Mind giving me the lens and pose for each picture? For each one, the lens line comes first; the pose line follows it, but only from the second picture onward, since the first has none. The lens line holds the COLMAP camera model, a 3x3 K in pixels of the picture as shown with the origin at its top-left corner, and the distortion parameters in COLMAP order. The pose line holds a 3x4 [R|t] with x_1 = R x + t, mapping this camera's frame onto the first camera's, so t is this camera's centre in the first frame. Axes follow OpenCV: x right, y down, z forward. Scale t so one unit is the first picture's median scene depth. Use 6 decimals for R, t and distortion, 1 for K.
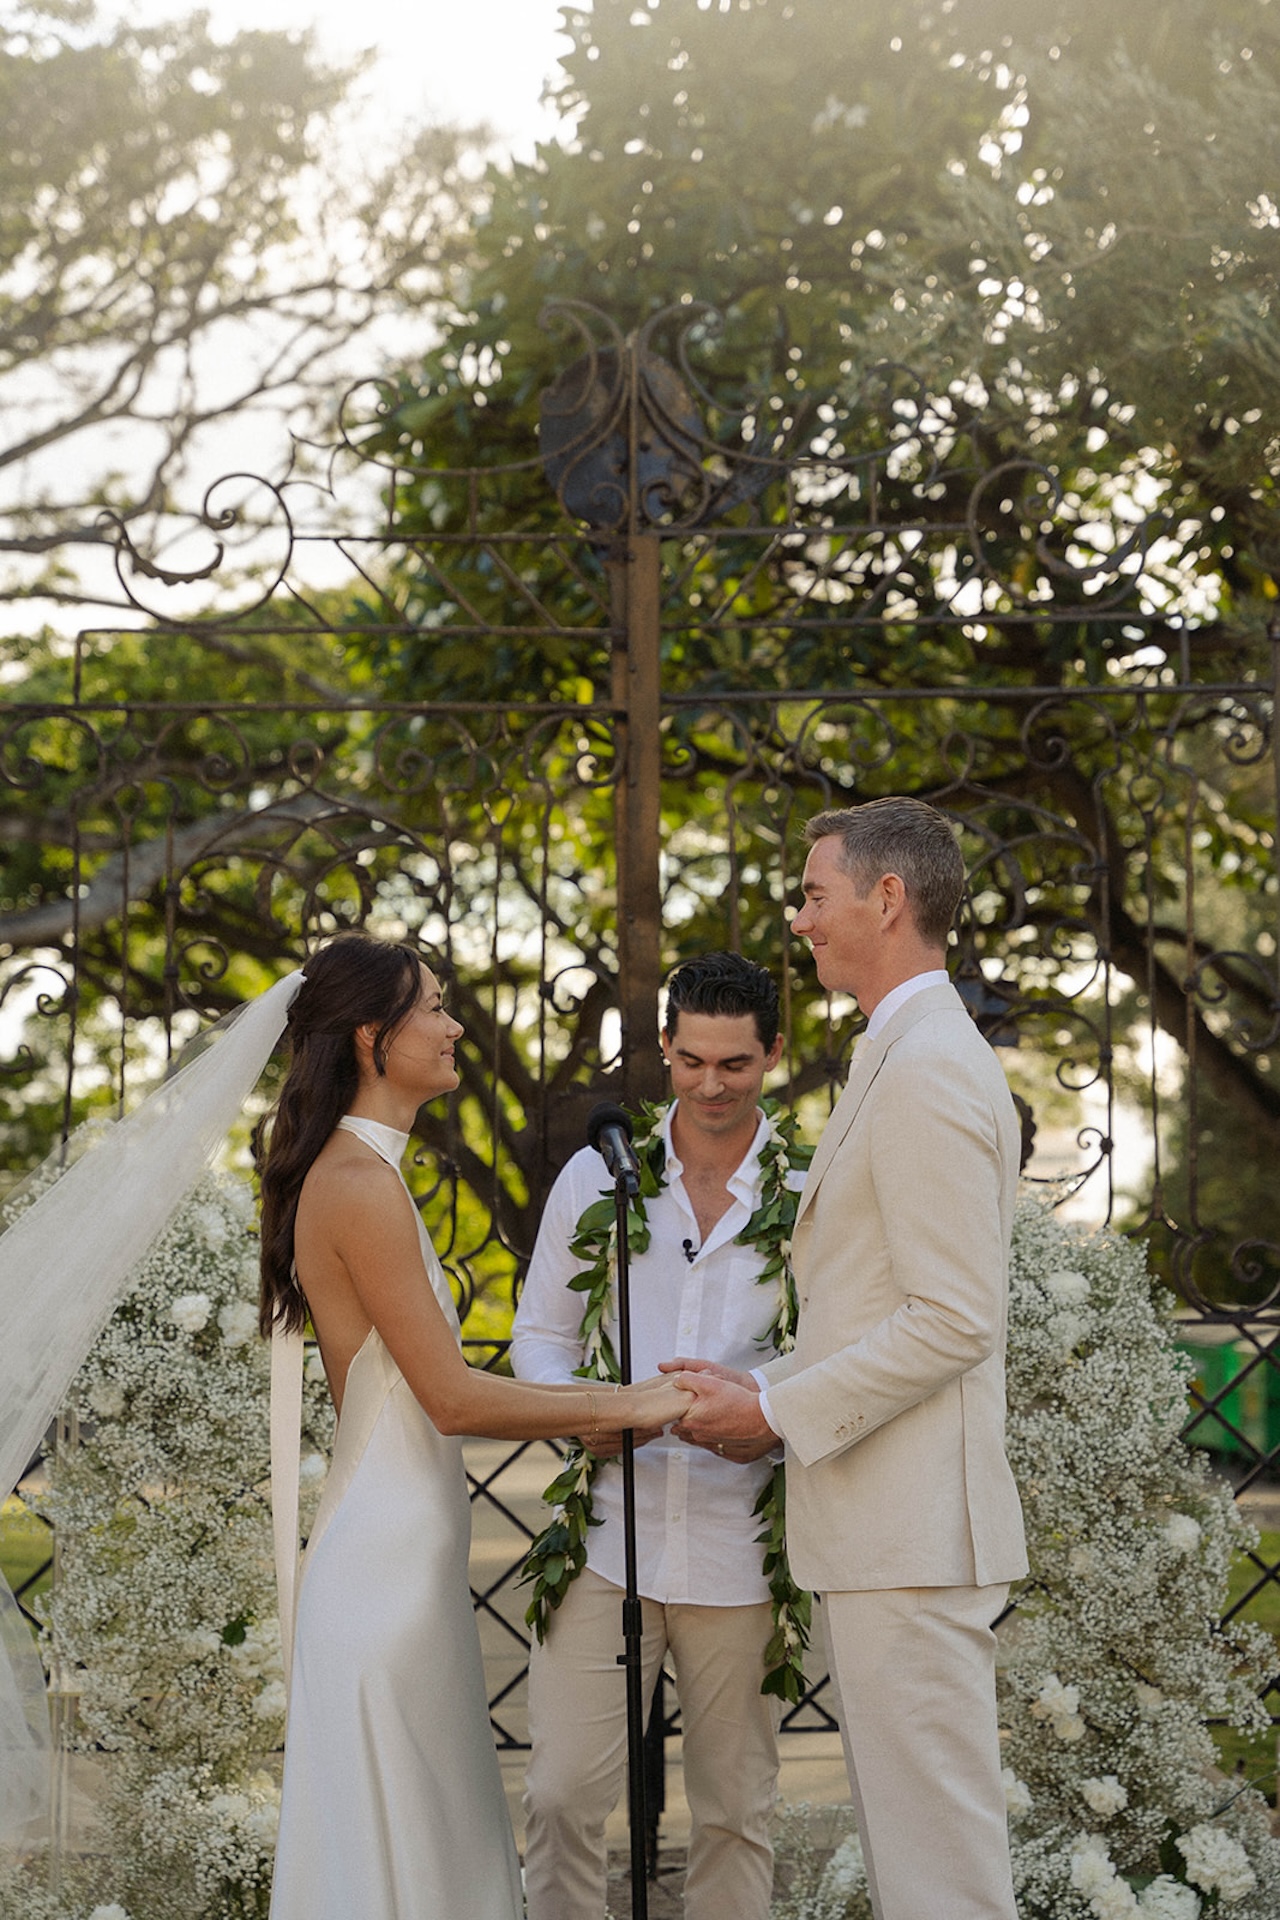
lens RADIAL K [[3920.8, 0, 640.0], [0, 3920.8, 960.0], [0, 0, 1]] dist [0.023227, 0.143497]
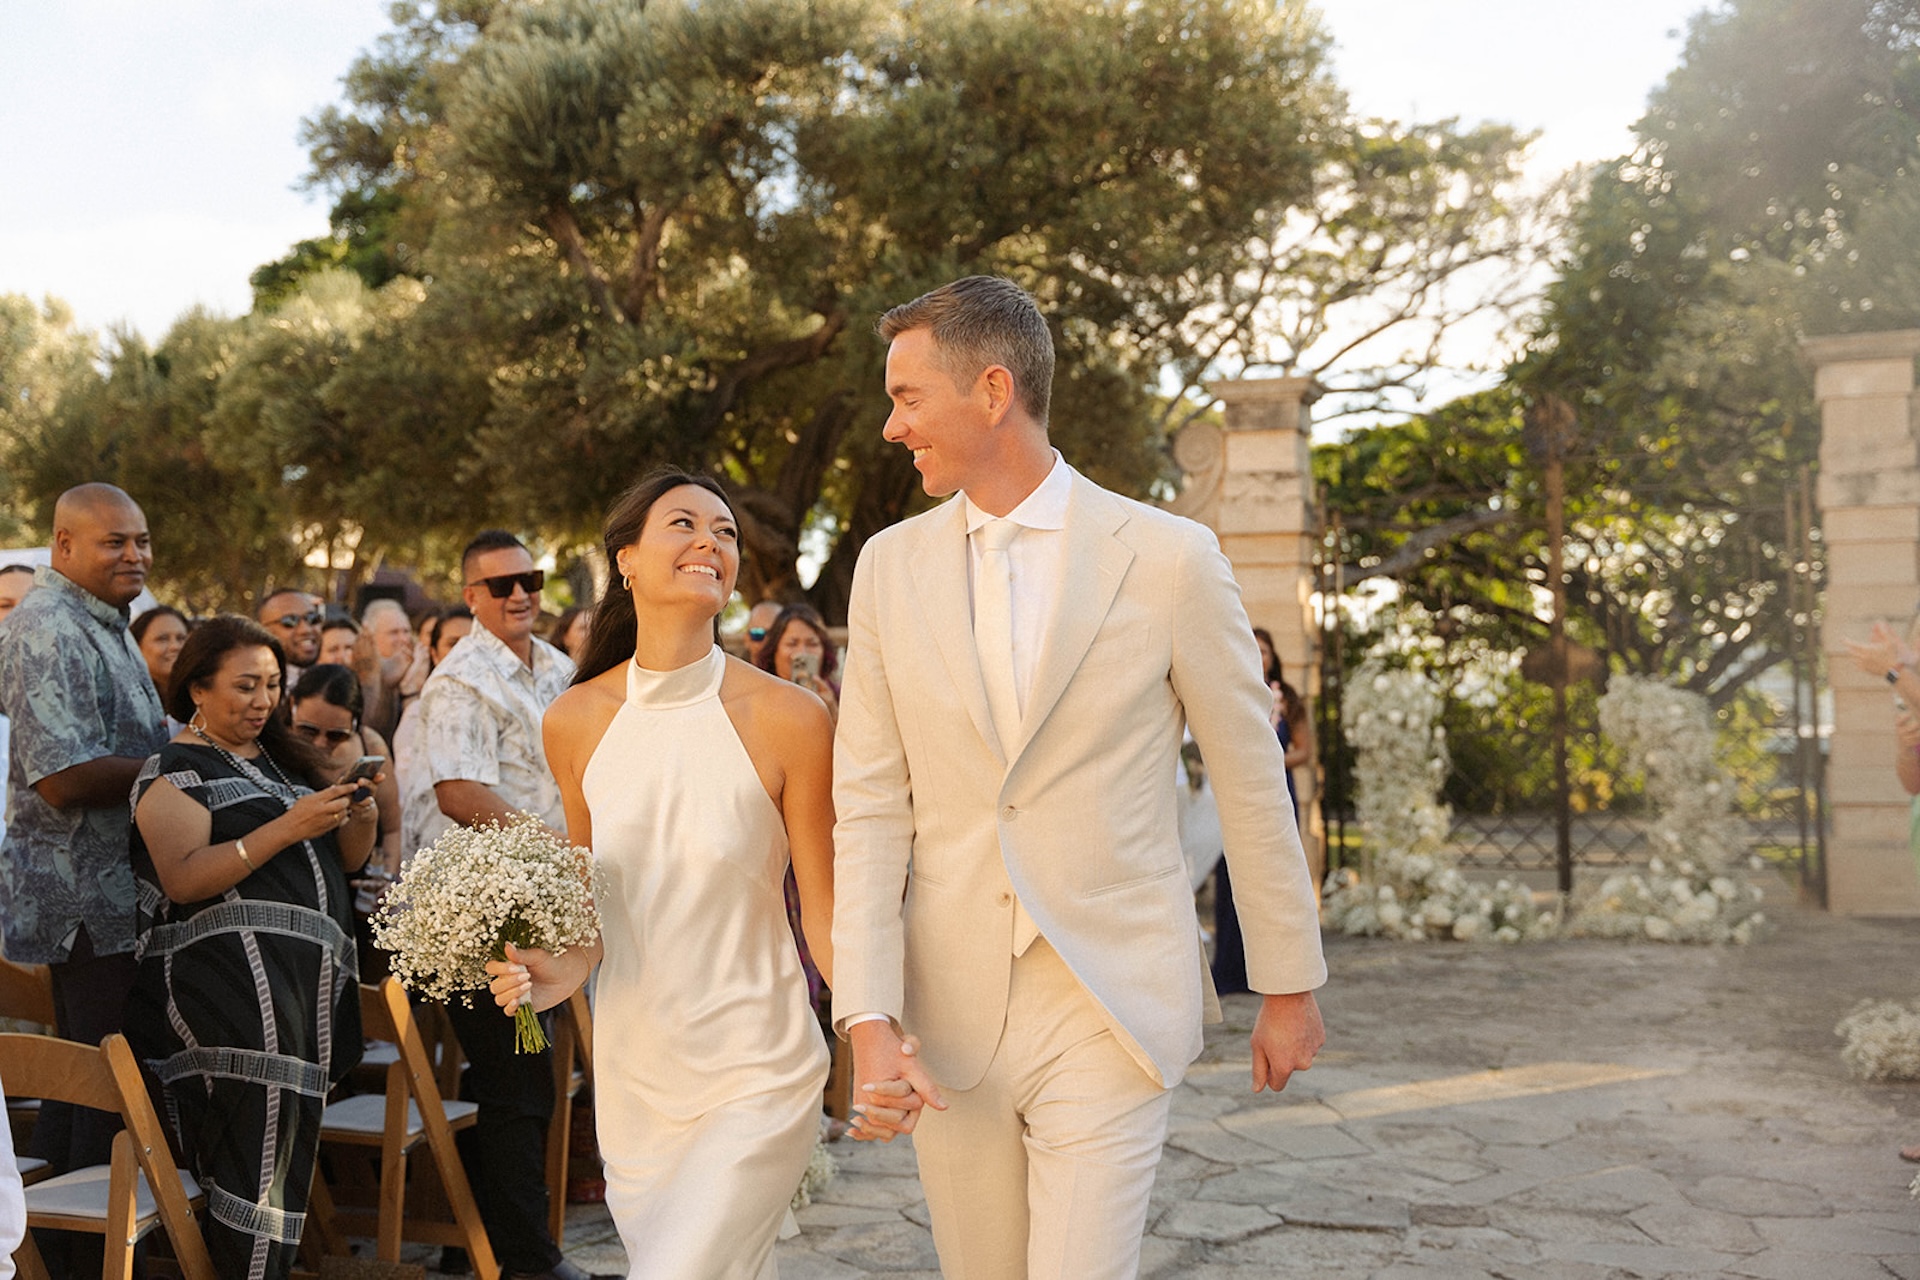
lens RADIAL K [[2415.4, 0, 960.0], [0, 2415.4, 640.0], [0, 0, 1]] dist [-0.008282, 0.022292]
pose [[0.945501, -0.013828, -0.325326, 0.053640], [0.023467, 0.999394, 0.025724, -0.009976], [0.324773, -0.031956, 0.945252, -0.279453]]
